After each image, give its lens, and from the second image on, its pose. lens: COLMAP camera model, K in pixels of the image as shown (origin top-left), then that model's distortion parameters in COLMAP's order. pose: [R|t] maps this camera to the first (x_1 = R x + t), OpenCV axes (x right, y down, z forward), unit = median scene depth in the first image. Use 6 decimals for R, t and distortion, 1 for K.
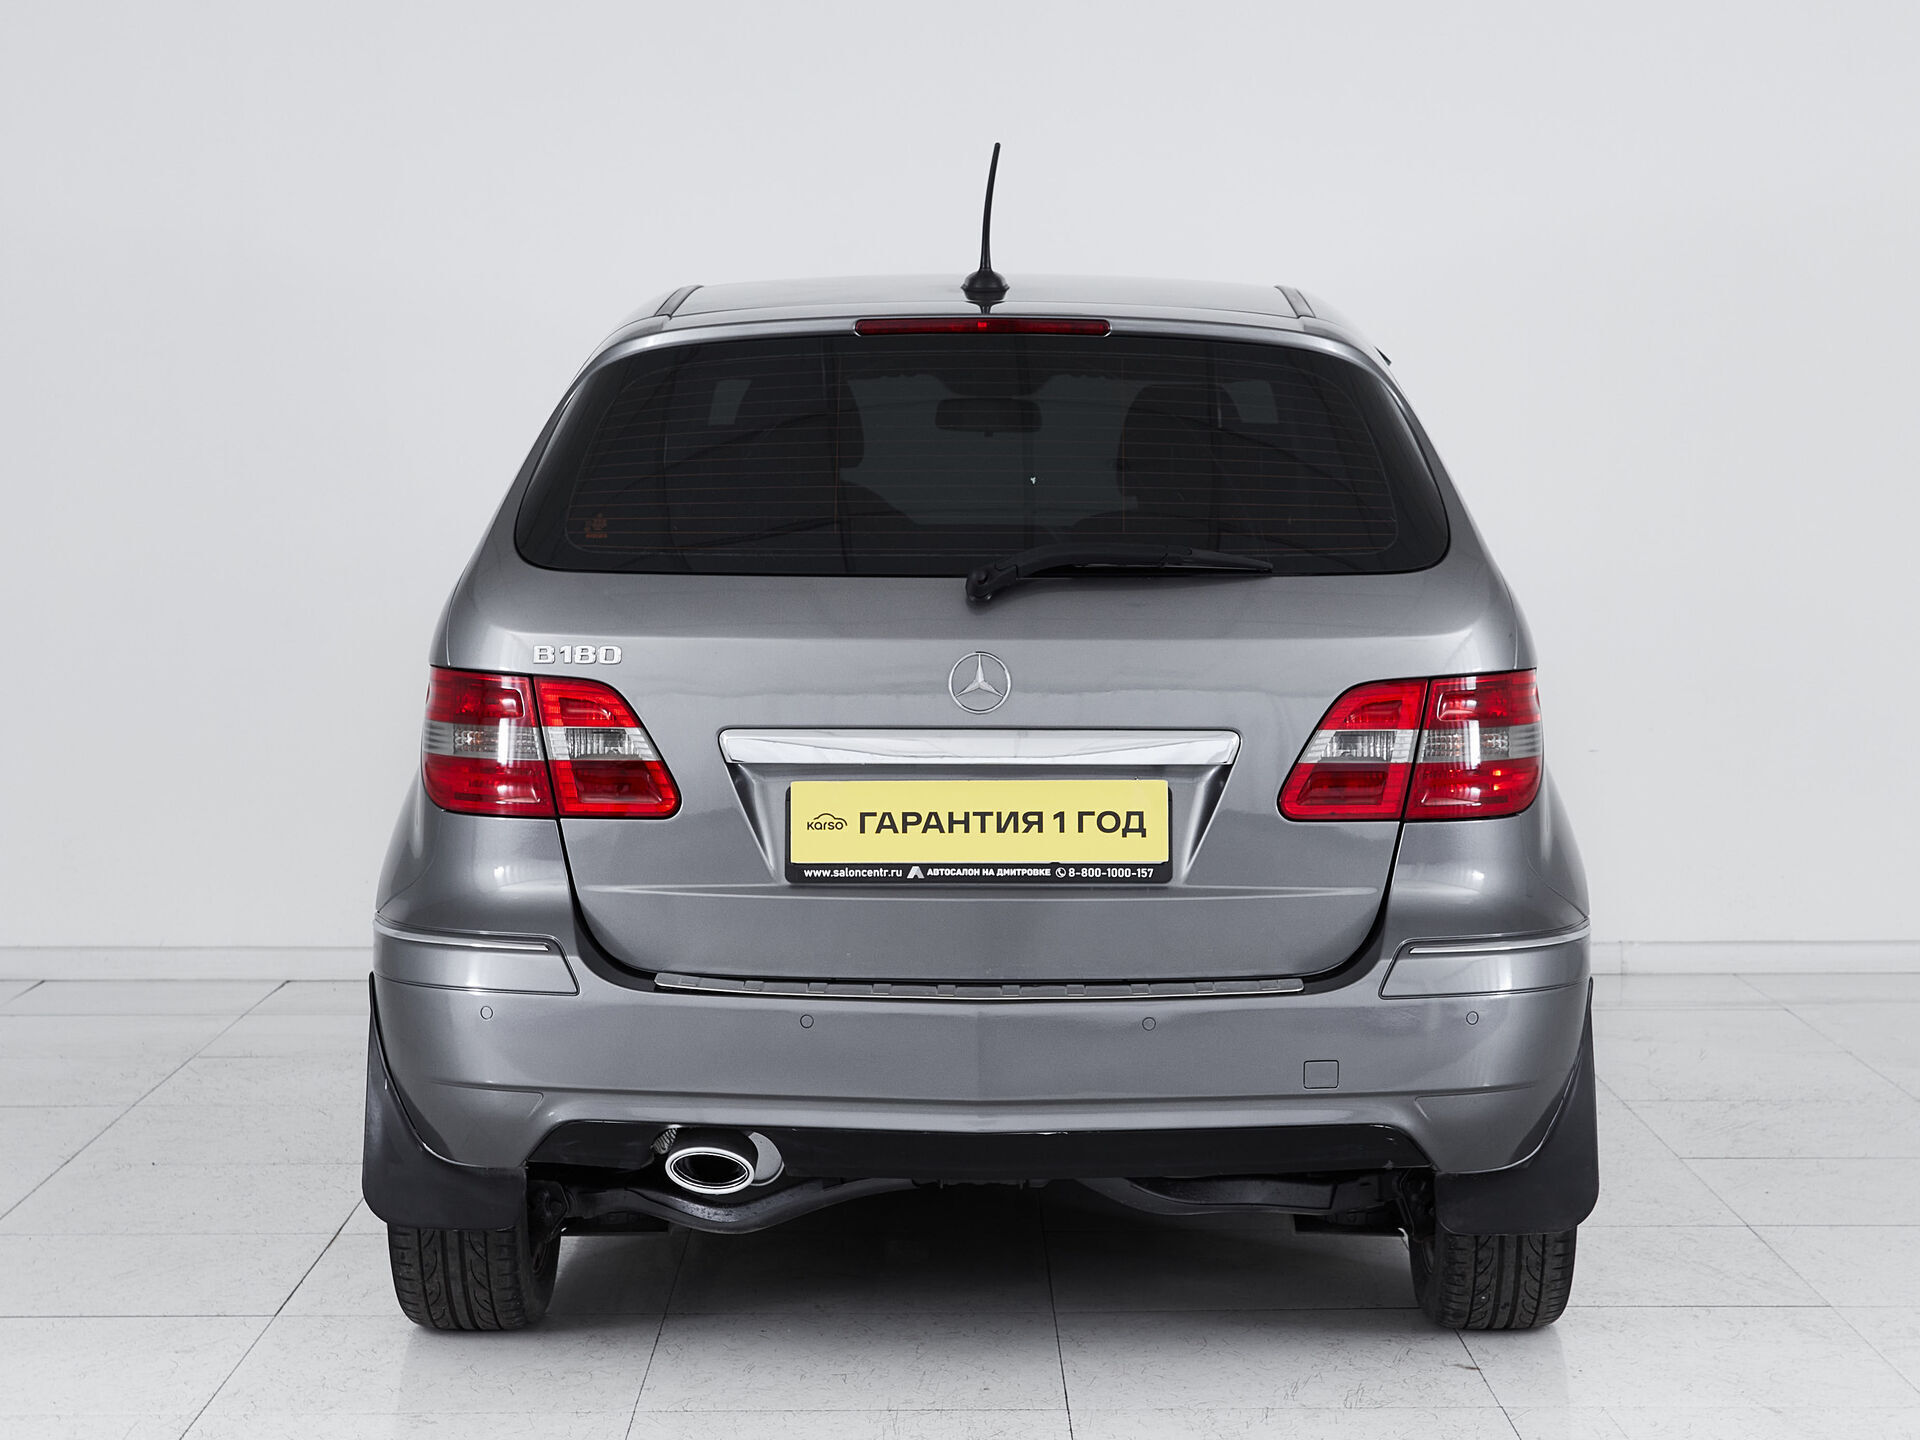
lens RADIAL K [[2289.3, 0, 973.9], [0, 2289.3, 712.0], [0, 0, 1]] dist [0.019475, 0.044845]
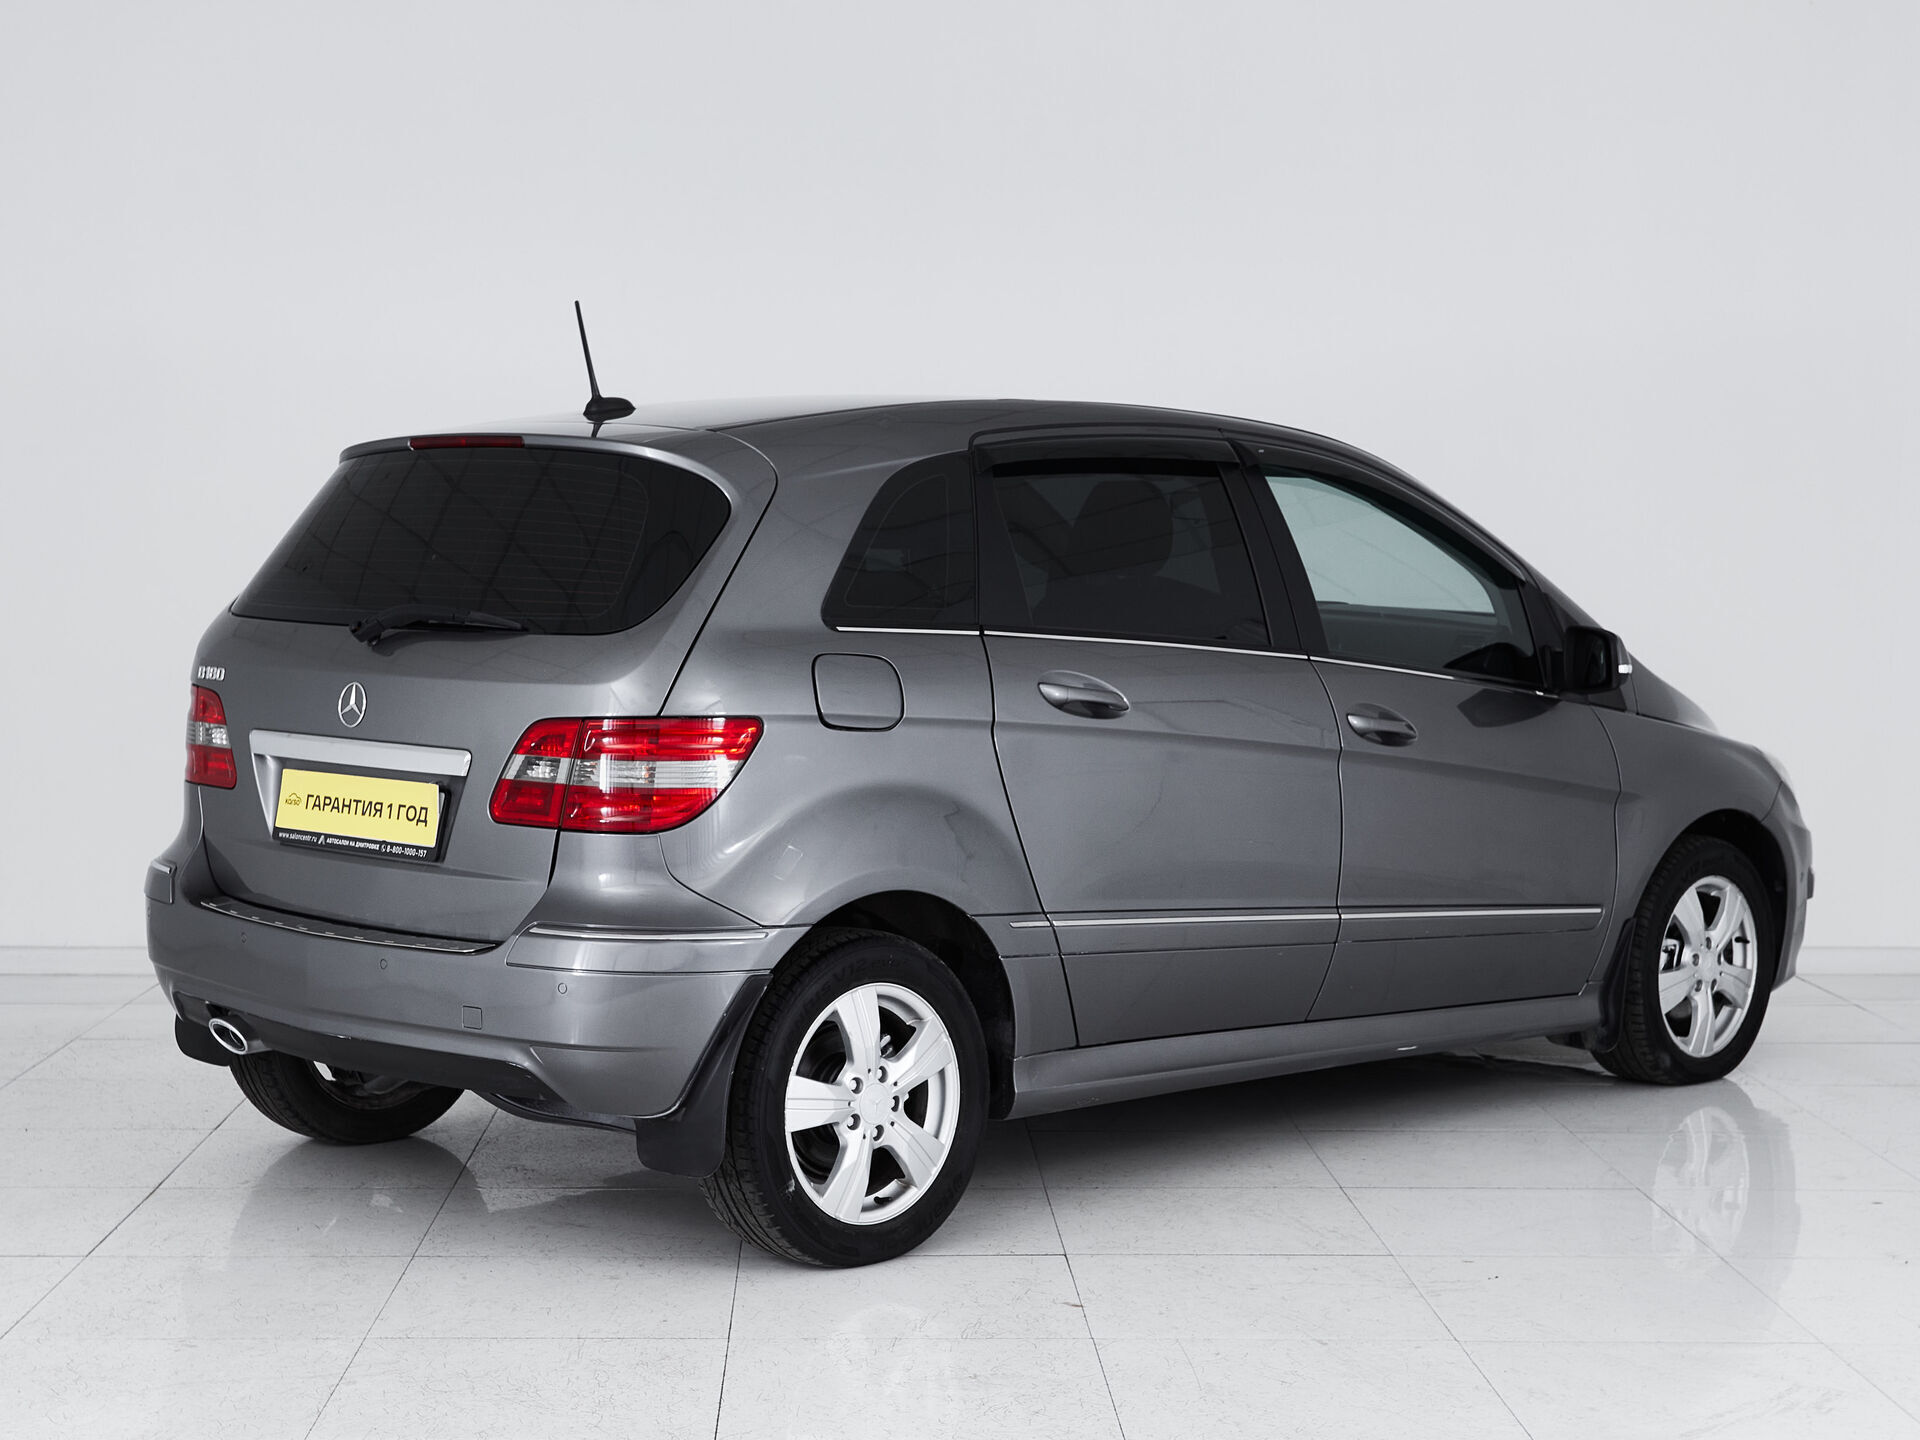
lens RADIAL K [[2646.4, 0, 960.0], [0, 2646.4, 720.0], [0, 0, 1]] dist [0.014626, 0.073961]
pose [[0.773623, 0.054707, -0.631281, 1.273168], [-0.089730, 0.995685, -0.023675, 0.001765], [0.627261, 0.074961, 0.775193, 0.002192]]
